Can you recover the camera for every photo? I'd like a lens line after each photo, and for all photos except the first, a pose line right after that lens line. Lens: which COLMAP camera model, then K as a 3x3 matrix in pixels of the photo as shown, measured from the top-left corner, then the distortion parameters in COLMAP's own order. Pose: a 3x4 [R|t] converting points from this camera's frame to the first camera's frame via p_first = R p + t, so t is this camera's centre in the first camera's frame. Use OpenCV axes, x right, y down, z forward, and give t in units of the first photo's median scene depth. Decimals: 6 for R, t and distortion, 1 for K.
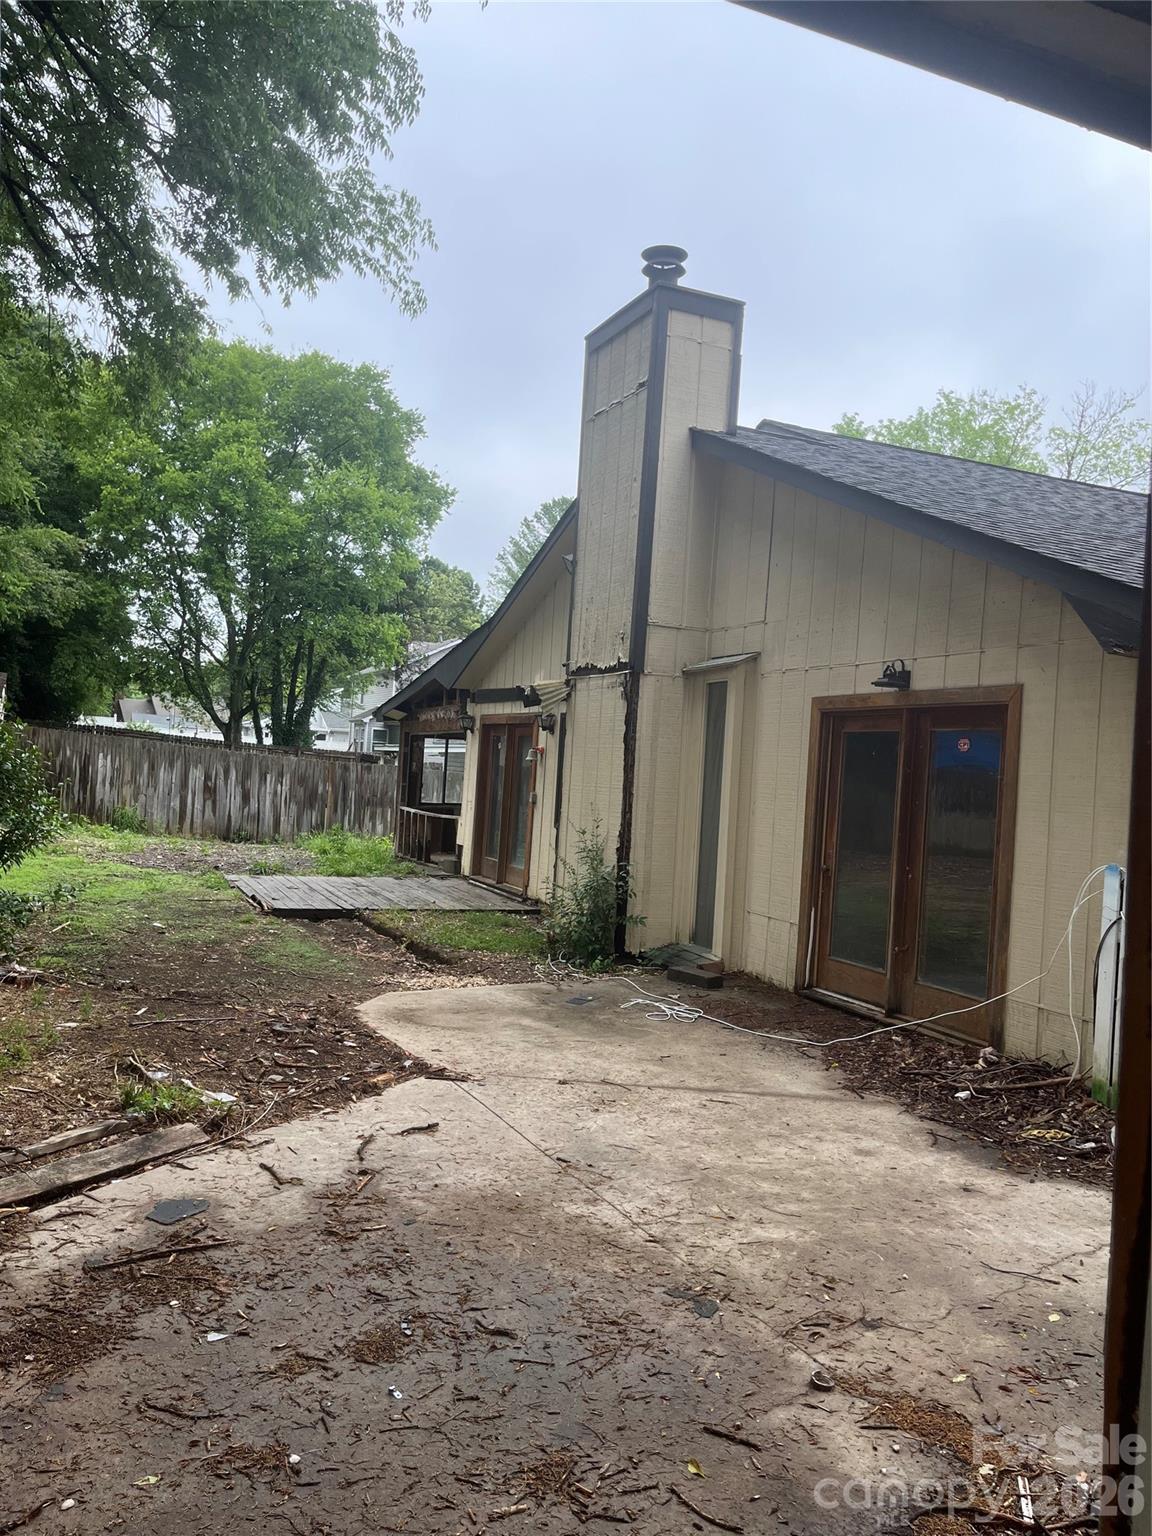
lens RADIAL K [[1168.1, 0, 575.5], [0, 1168.1, 765.8], [0, 0, 1]] dist [-0.004476, -0.001443]
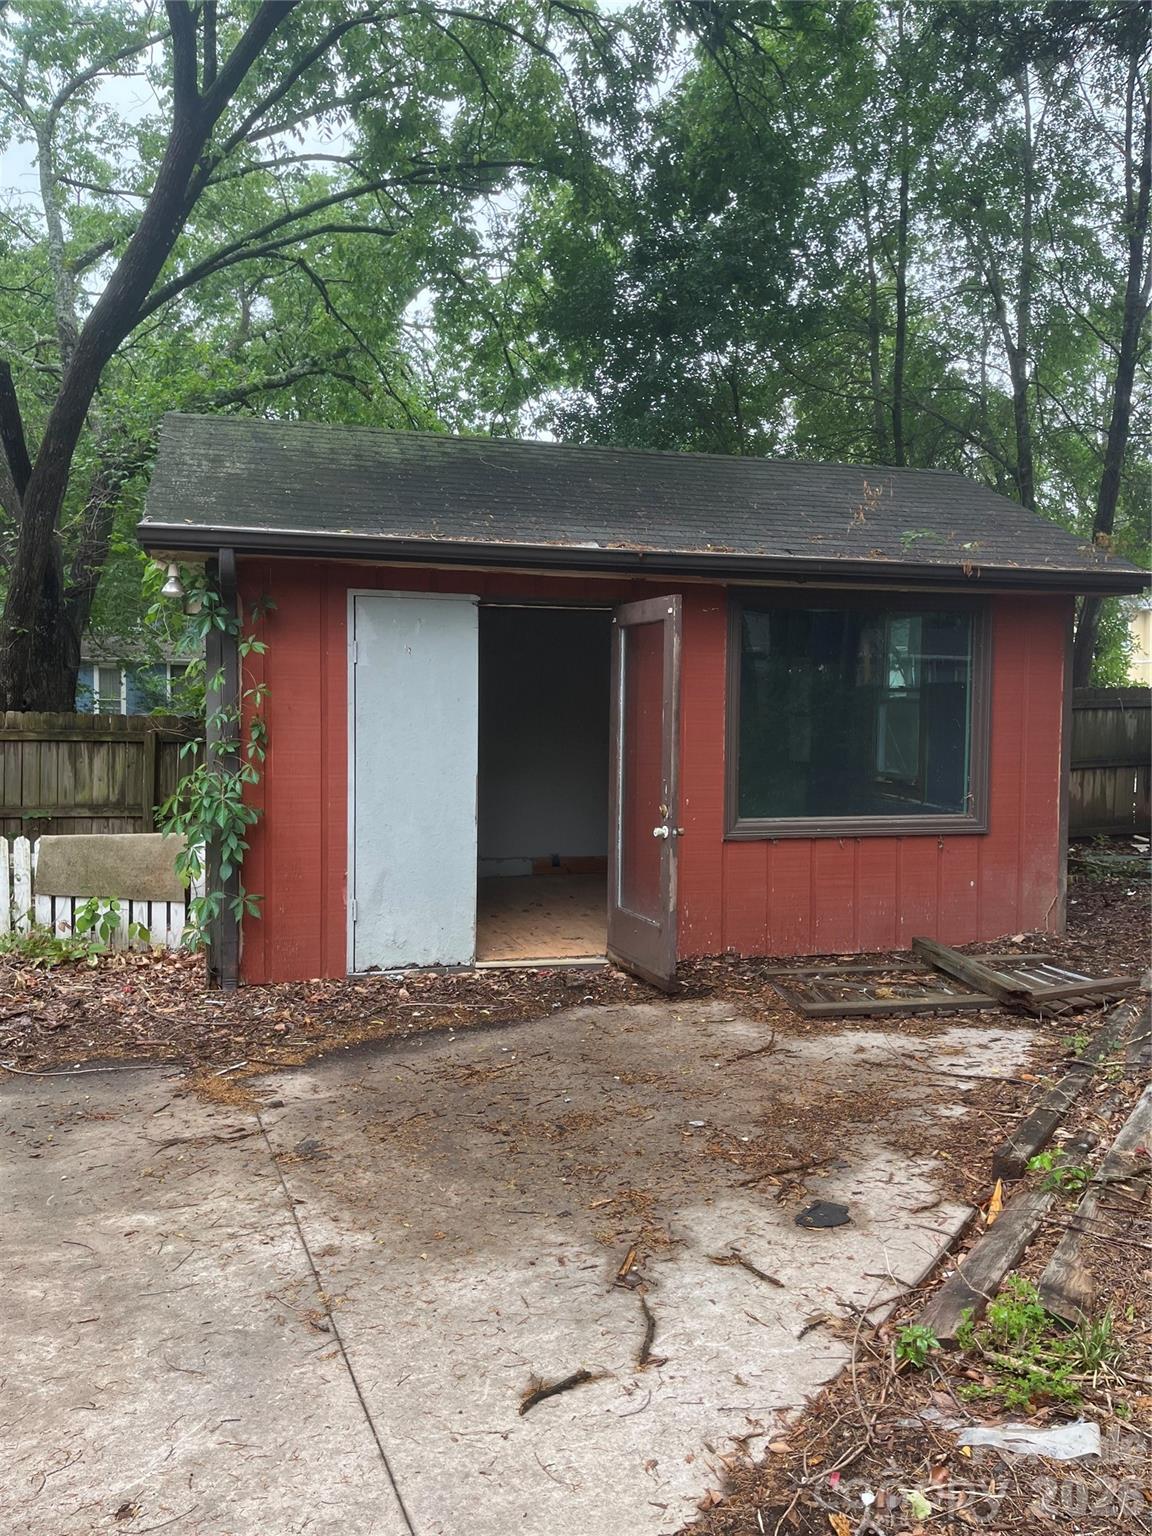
lens RADIAL K [[1168.1, 0, 574.8], [0, 1168.1, 766.4], [0, 0, 1]] dist [-0.004476, -0.001443]
pose [[-0.991750, -0.077941, 0.101768, -0.213544], [-0.073376, 0.996155, 0.047862, 0.010528], [-0.105108, 0.039999, -0.993656, 1.863180]]
